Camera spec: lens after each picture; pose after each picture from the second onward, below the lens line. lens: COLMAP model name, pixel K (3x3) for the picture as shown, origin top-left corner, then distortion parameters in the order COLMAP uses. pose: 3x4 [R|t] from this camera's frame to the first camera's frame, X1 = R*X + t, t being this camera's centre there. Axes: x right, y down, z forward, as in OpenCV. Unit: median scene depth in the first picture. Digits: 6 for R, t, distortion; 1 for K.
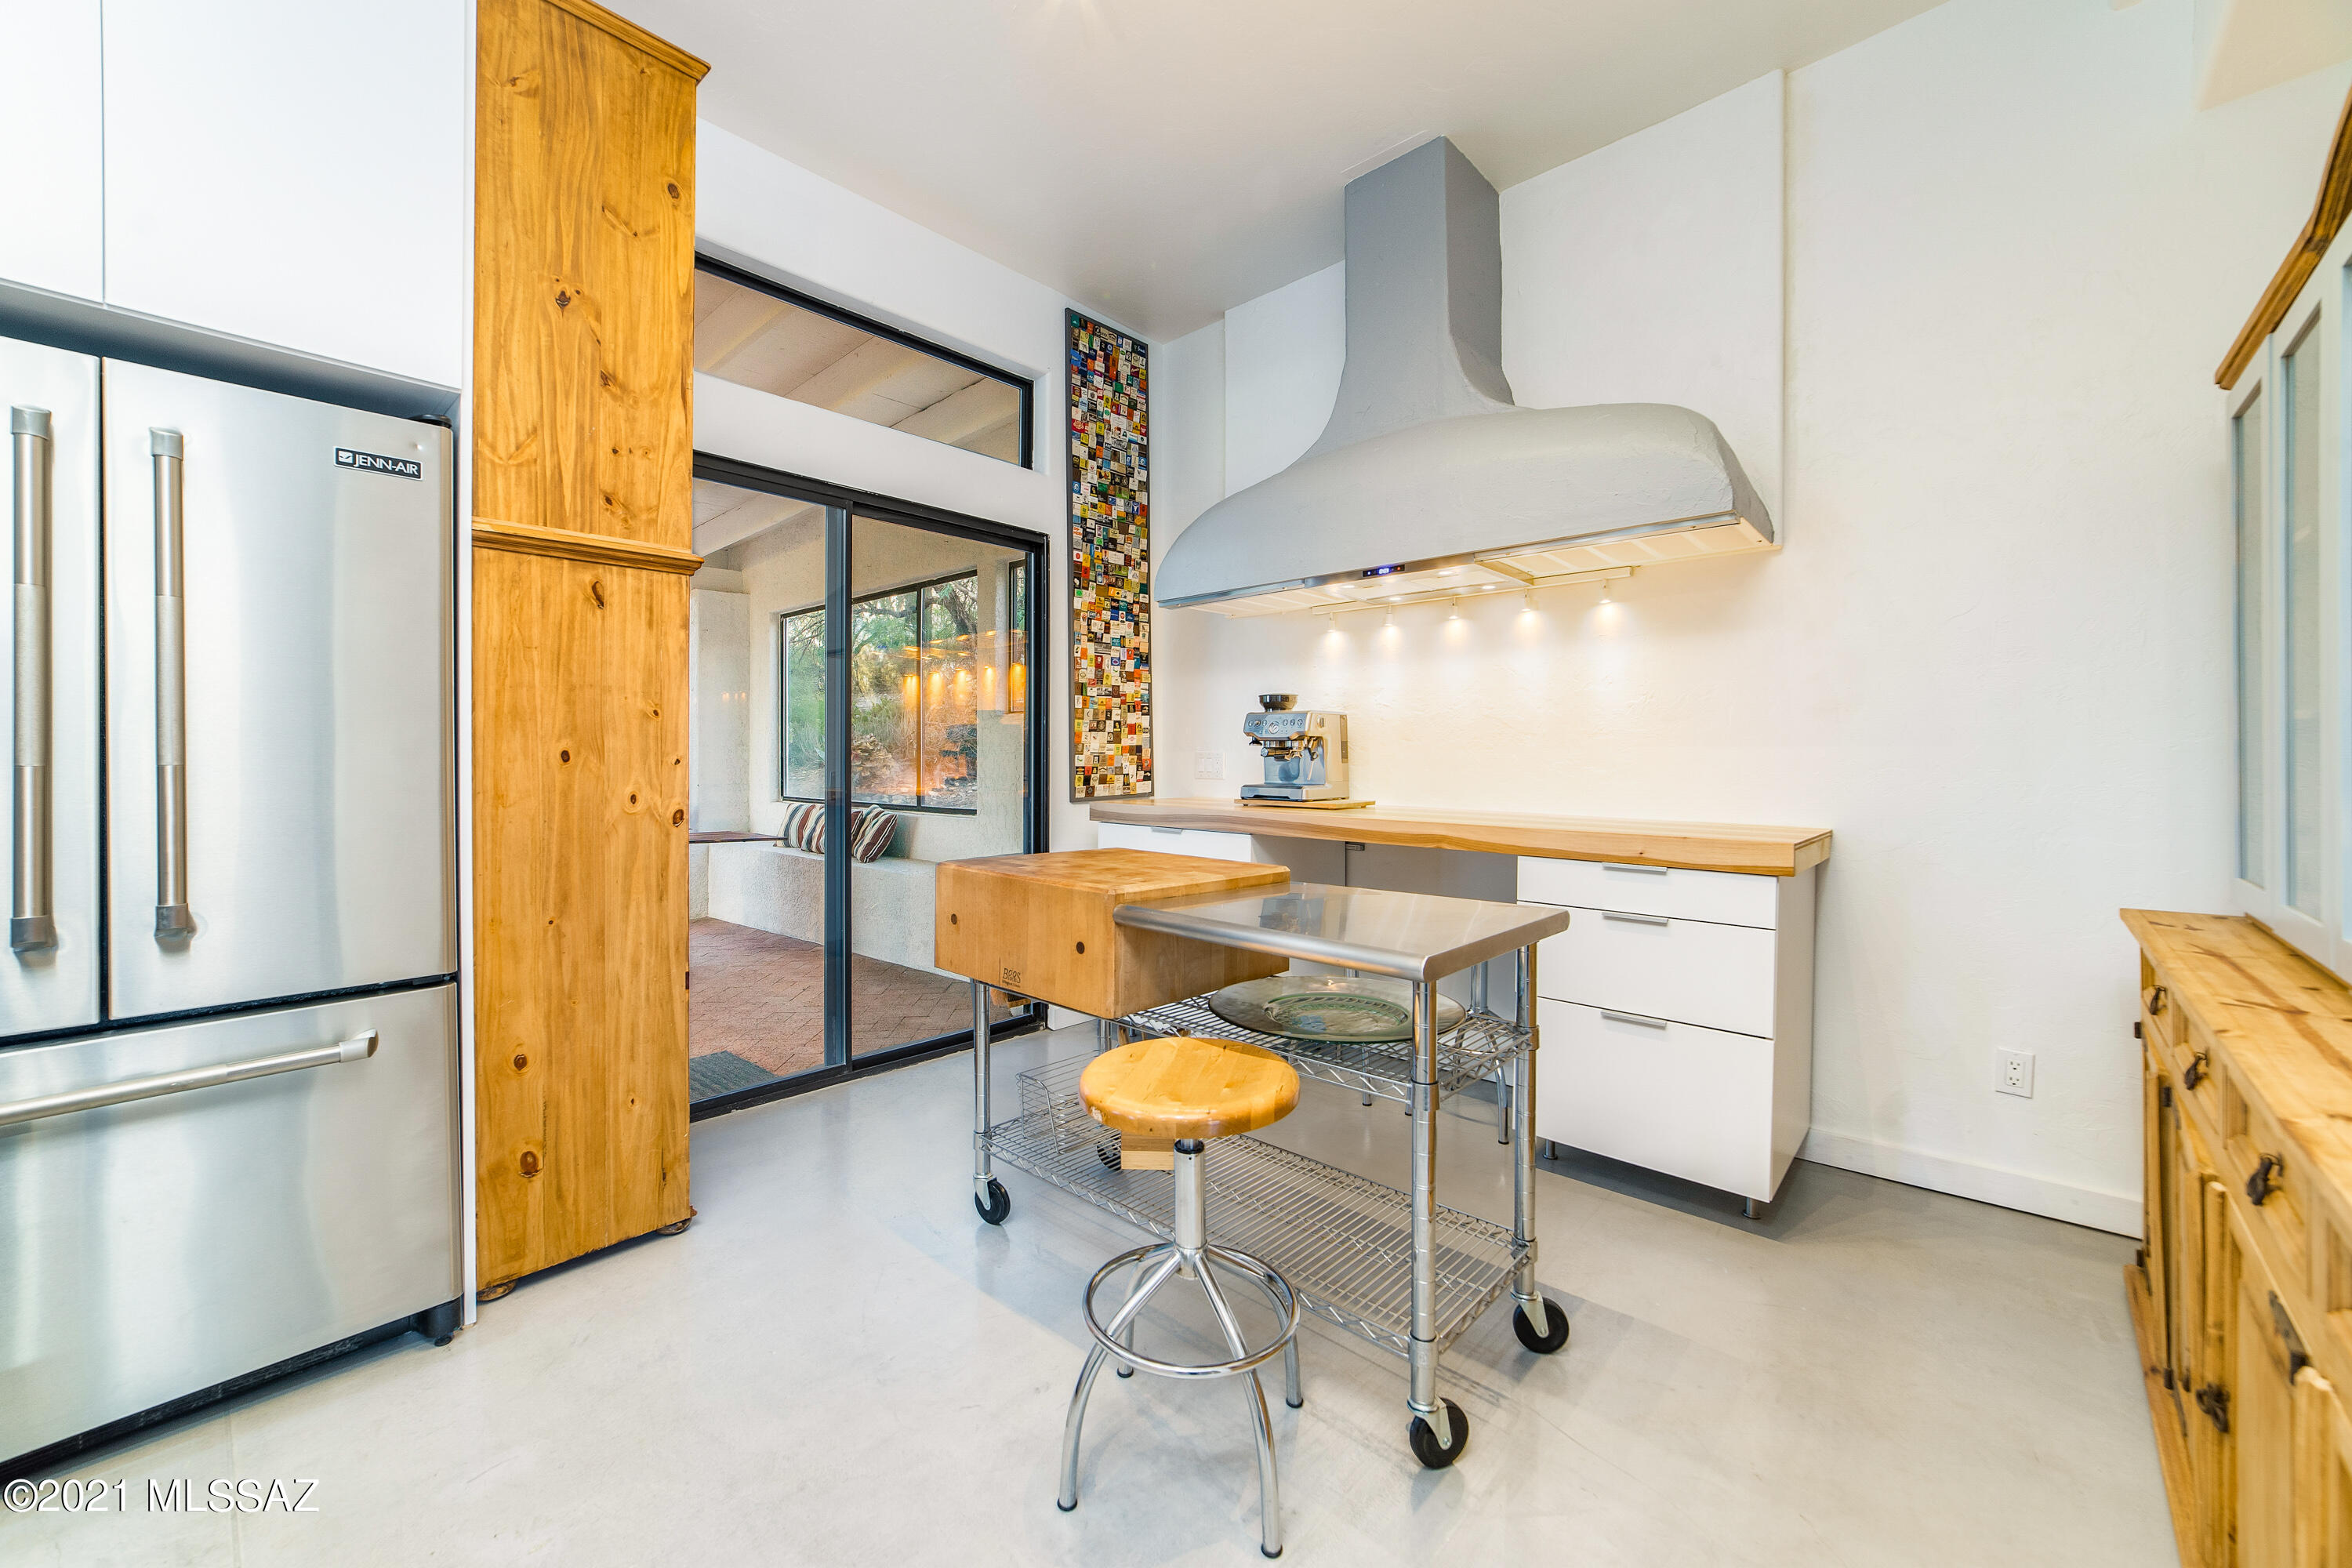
lens RADIAL K [[948.2, 0, 1131.0], [0, 948.2, 762.2], [0, 0, 1]] dist [-0.020711, 0.000023]
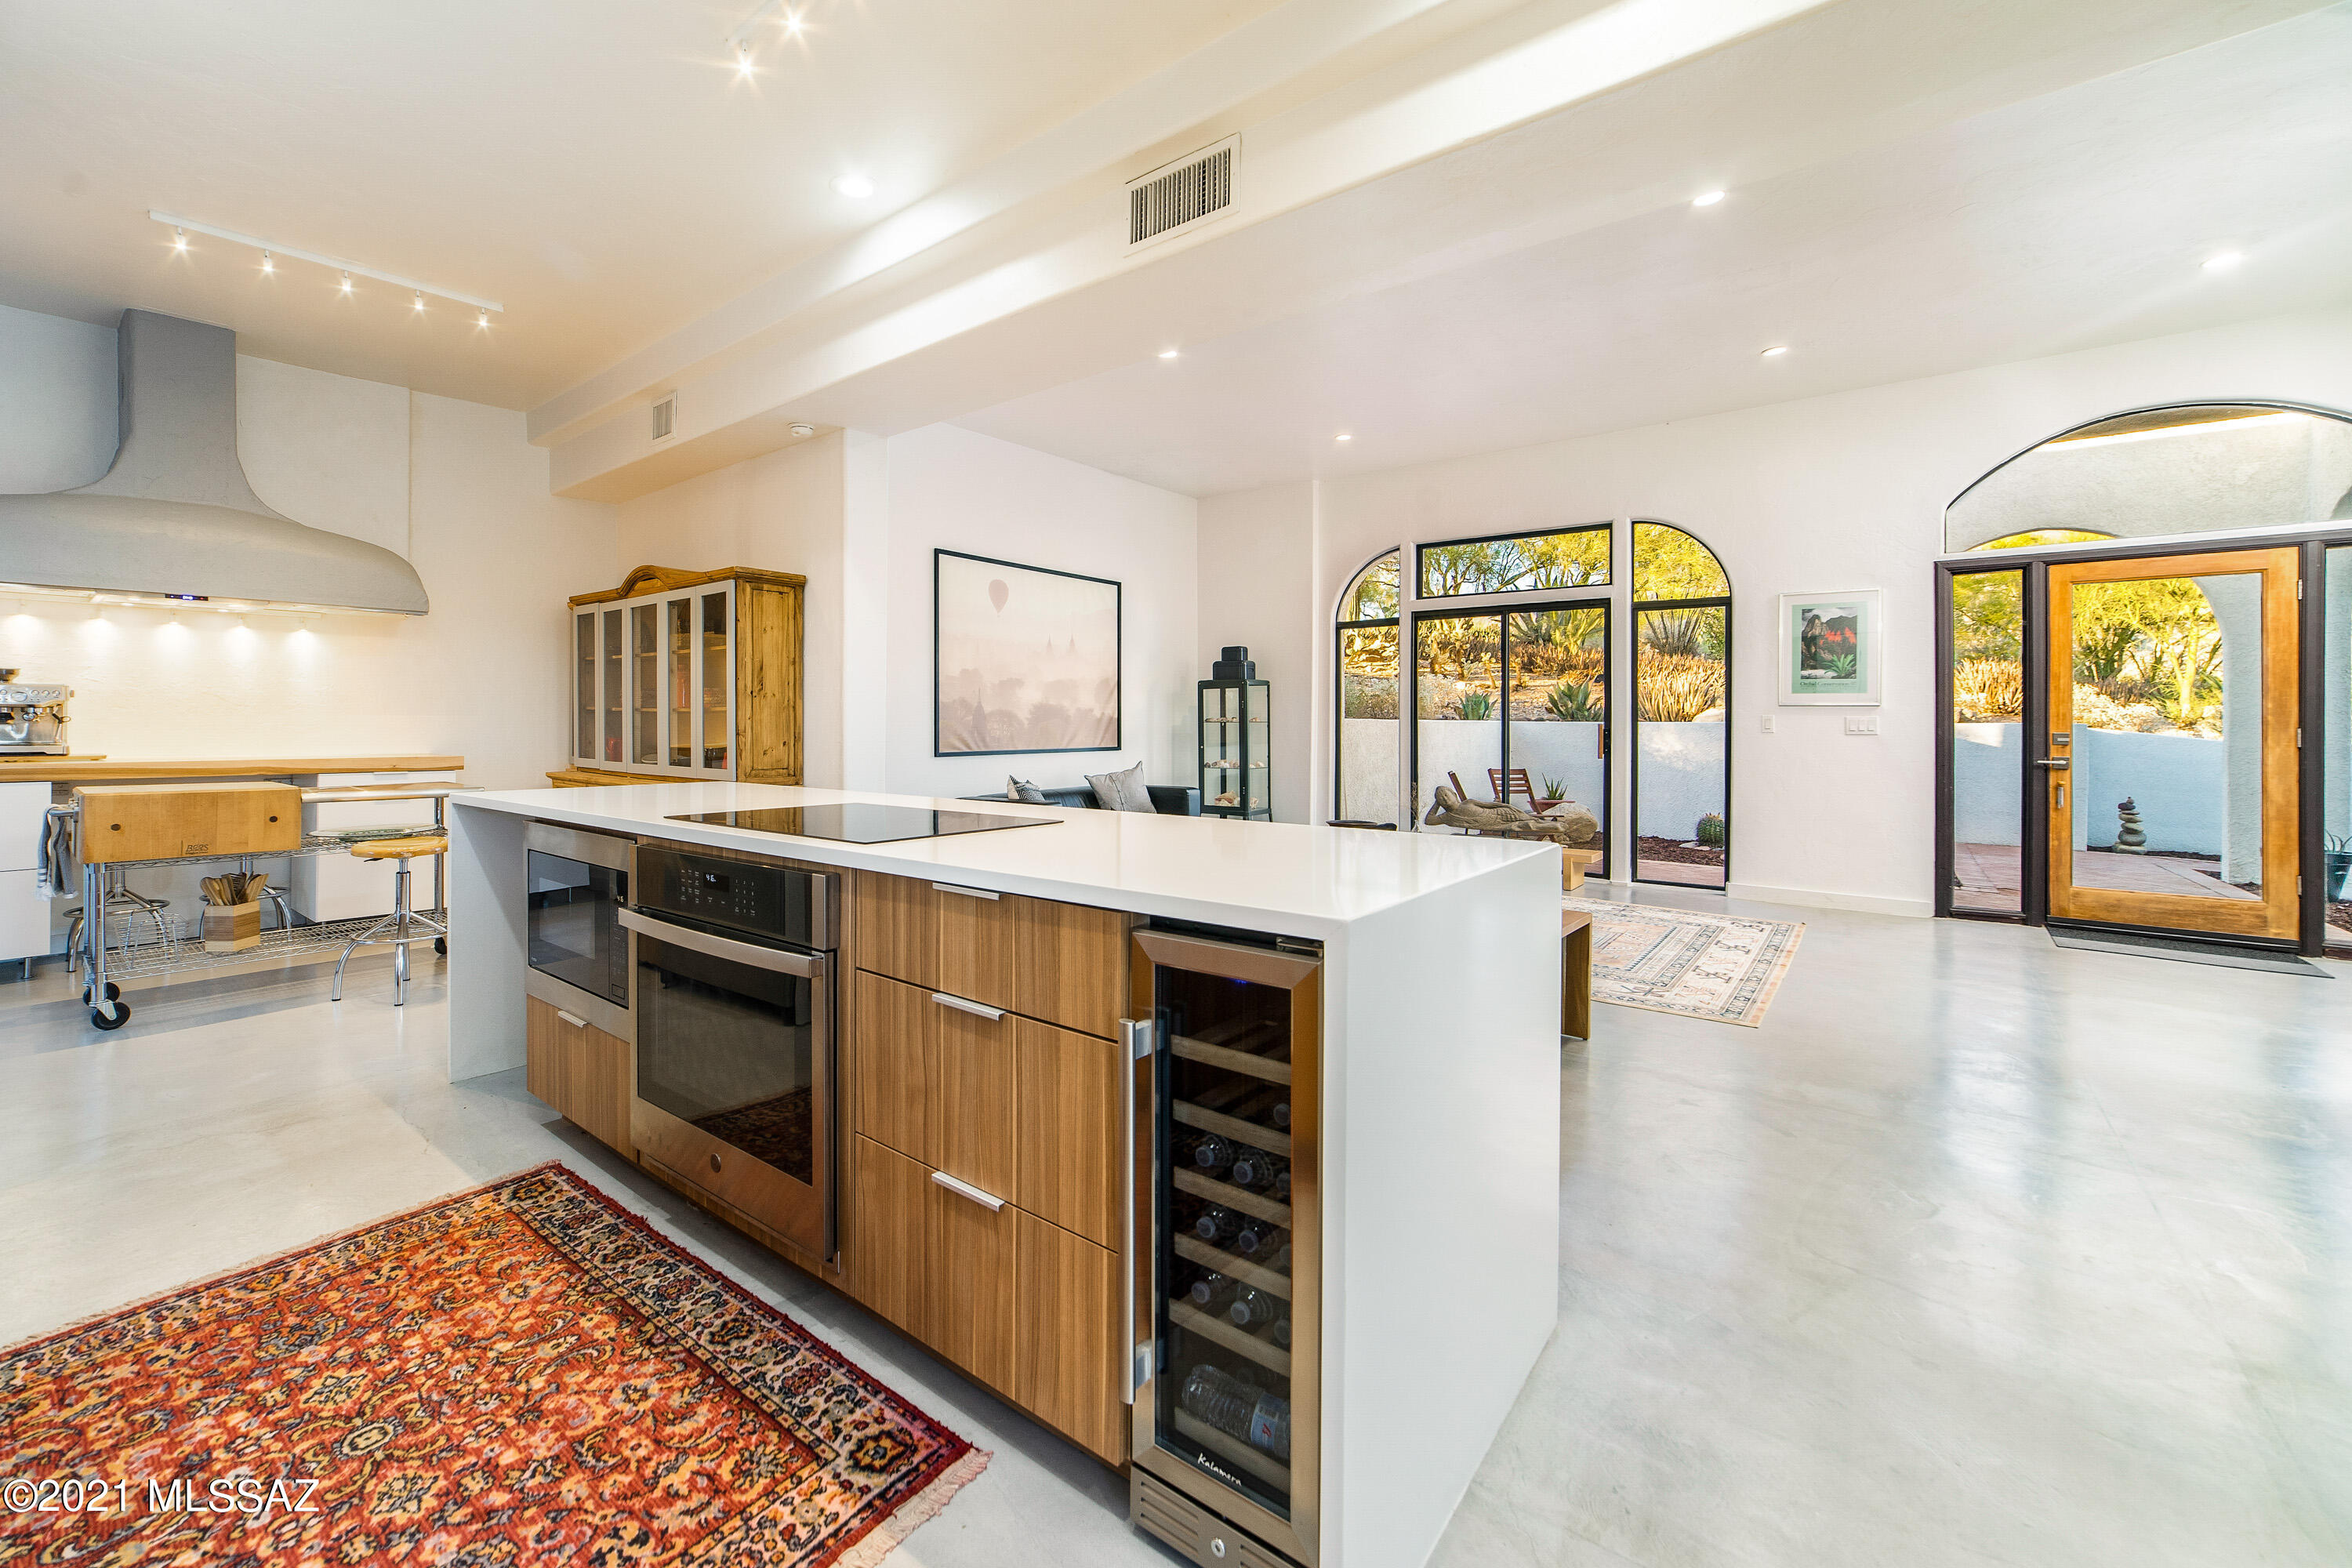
lens RADIAL K [[958.9, 0, 1133.0], [0, 958.9, 722.1], [0, 0, 1]] dist [-0.021209, 0.006559]
pose [[-0.073748, -0.004973, 0.997265, -0.994330], [0.002159, 0.999984, 0.005146, -0.006232], [-0.997275, 0.002532, -0.073736, -0.294790]]
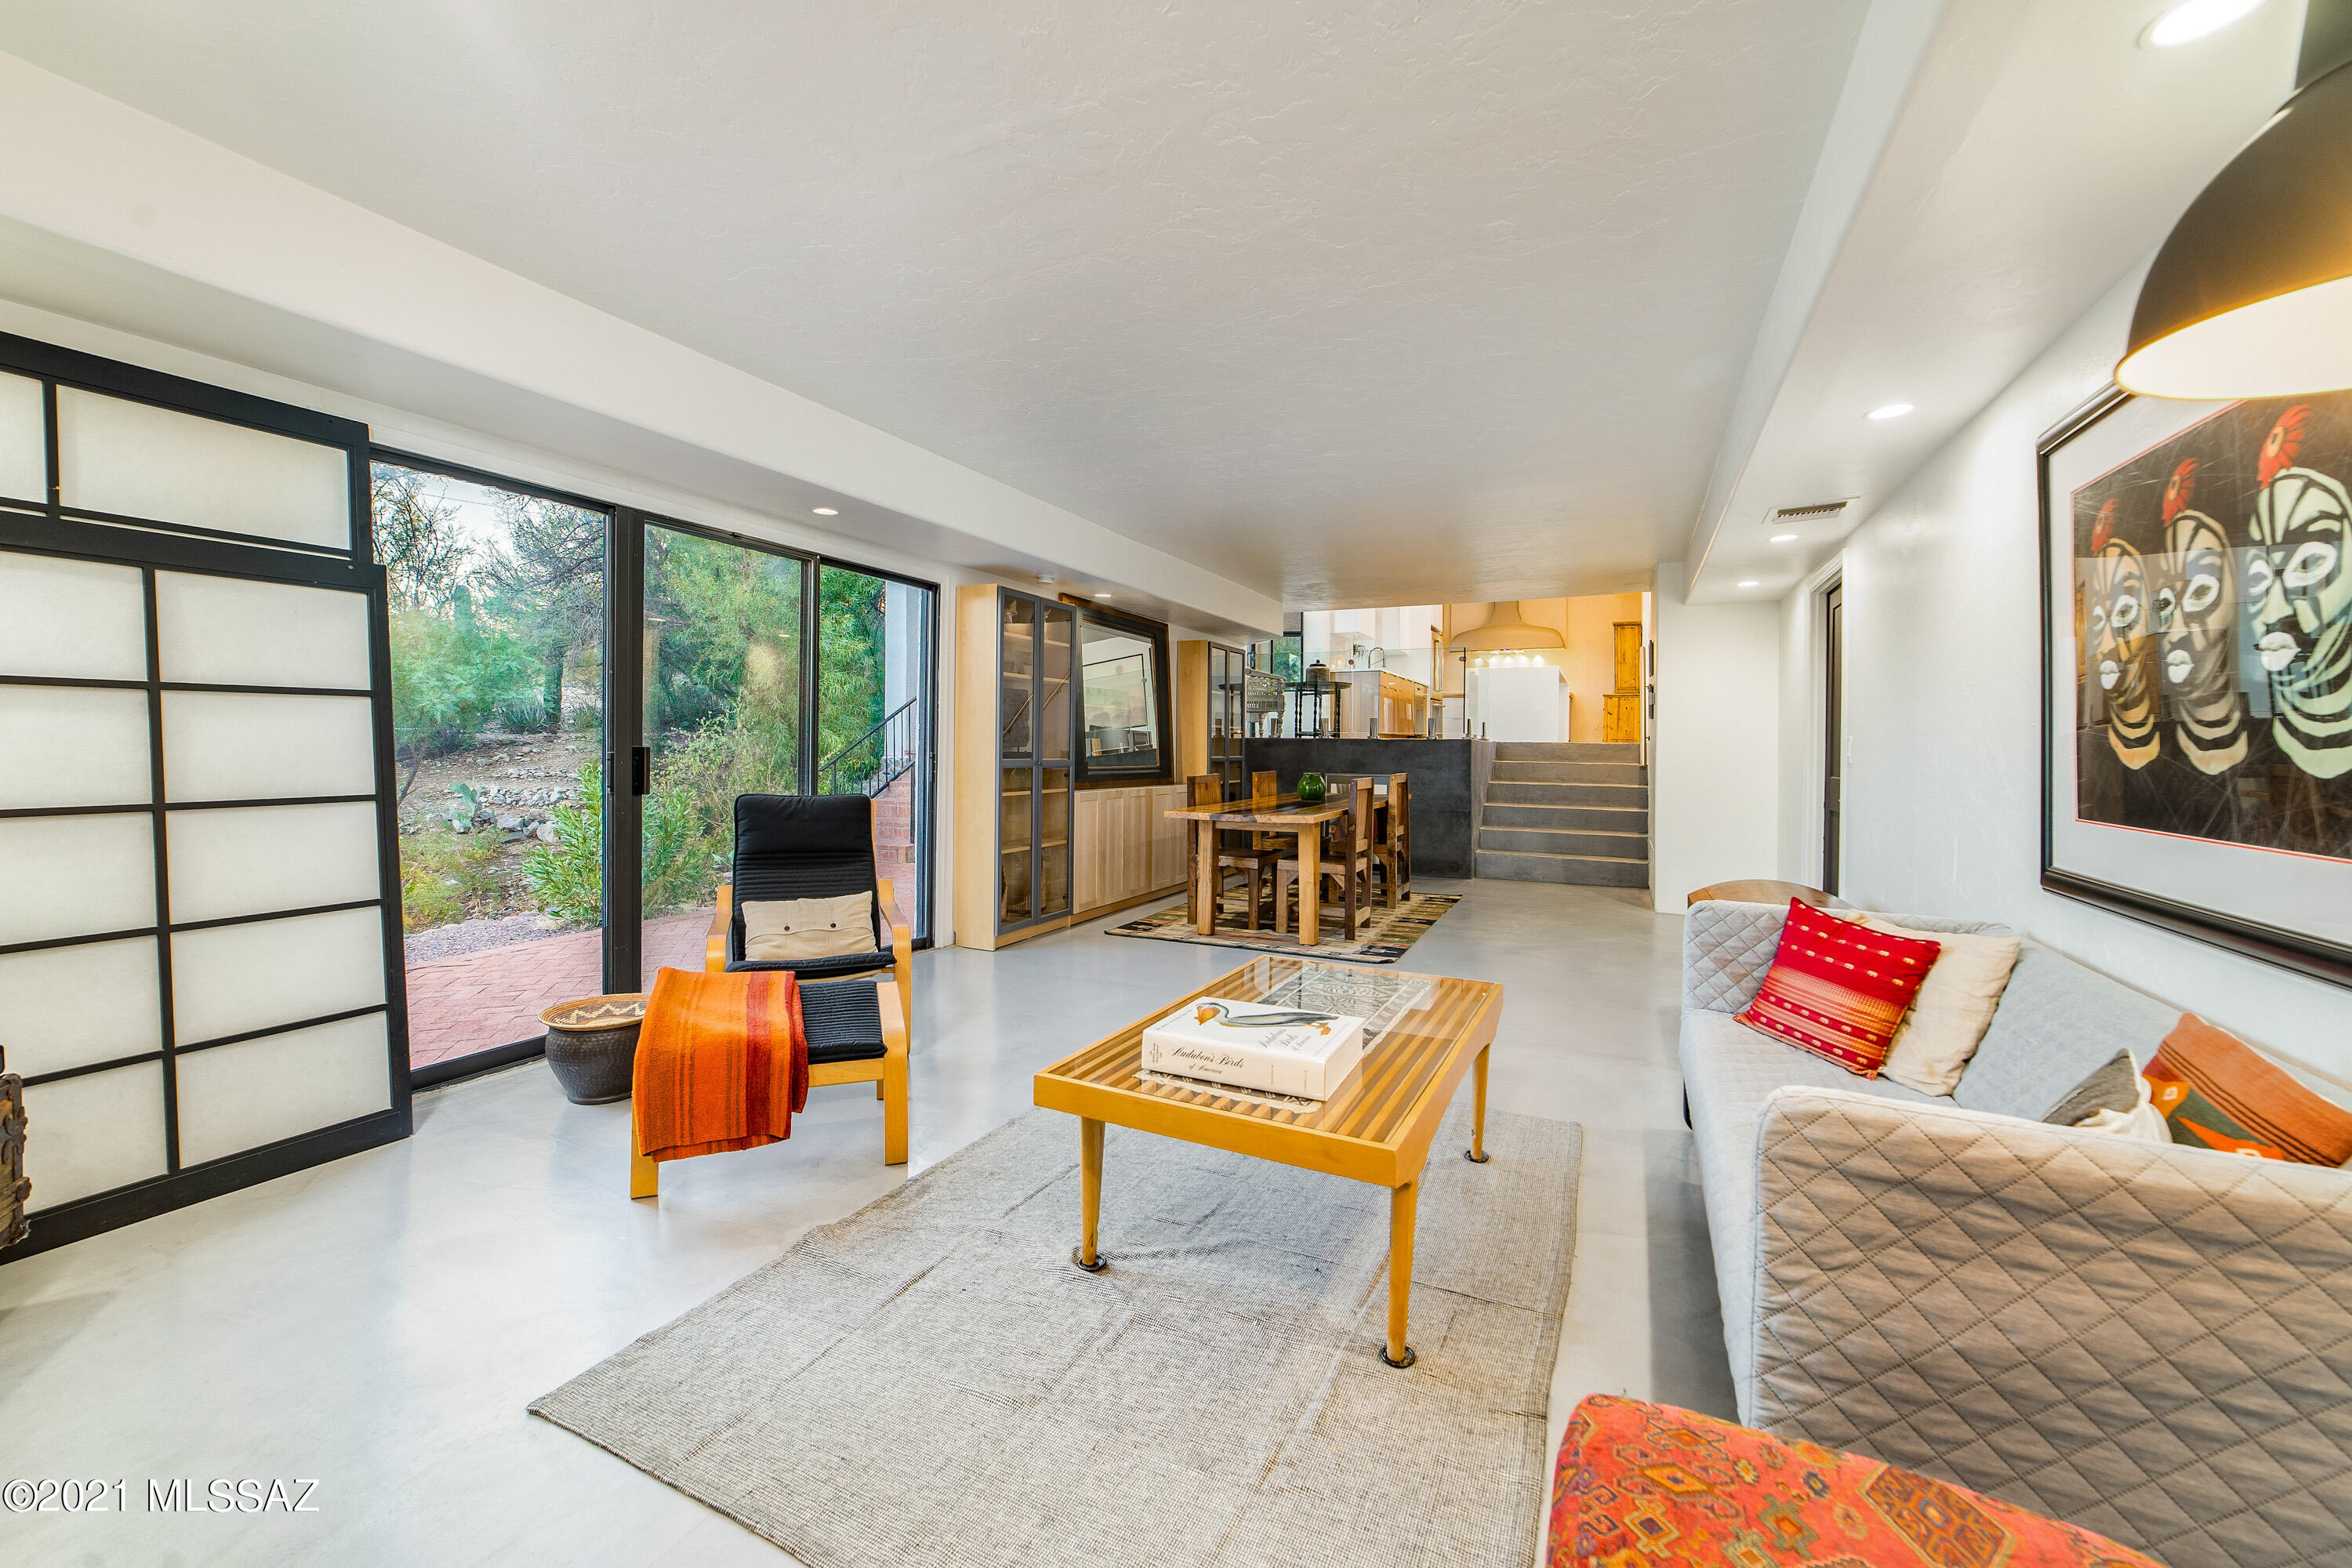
lens RADIAL K [[928.2, 0, 1159.1], [0, 928.2, 747.6], [0, 0, 1]] dist [-0.018651, 0.006057]
pose [[0.957899, 0.002679, 0.287093, -2.446110], [-0.002845, 0.999996, 0.000162, 0.287835], [-0.287091, -0.000972, 0.957903, -2.754558]]
